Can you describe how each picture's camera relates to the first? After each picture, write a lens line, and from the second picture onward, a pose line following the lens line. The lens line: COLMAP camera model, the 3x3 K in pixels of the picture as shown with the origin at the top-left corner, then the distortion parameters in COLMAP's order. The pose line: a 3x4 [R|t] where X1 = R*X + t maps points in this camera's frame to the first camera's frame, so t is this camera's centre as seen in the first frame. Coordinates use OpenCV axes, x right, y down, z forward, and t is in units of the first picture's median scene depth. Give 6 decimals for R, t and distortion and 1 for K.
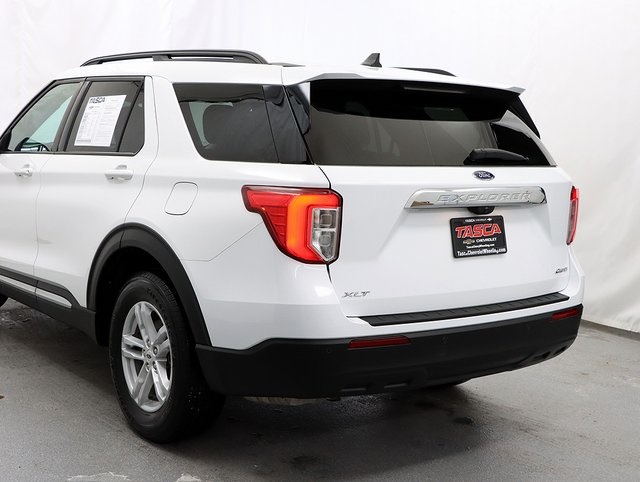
lens RADIAL K [[944.6, 0, 320.0], [0, 944.6, 241.0], [0, 0, 1]] dist [0.033530, 0.060099]
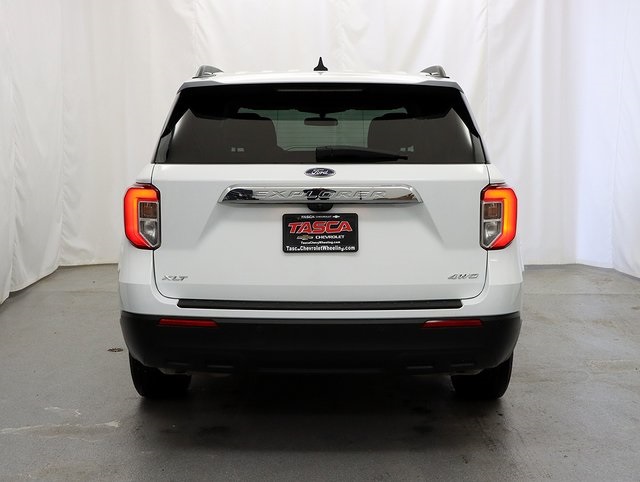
lens RADIAL K [[944.6, 0, 320.0], [0, 944.6, 241.0], [0, 0, 1]] dist [0.033530, 0.060099]
pose [[0.772582, 0.039685, -0.633673, 0.784674], [-0.045928, 0.998923, 0.006564, -0.002874], [0.633252, 0.024032, 0.773573, 0.213200]]
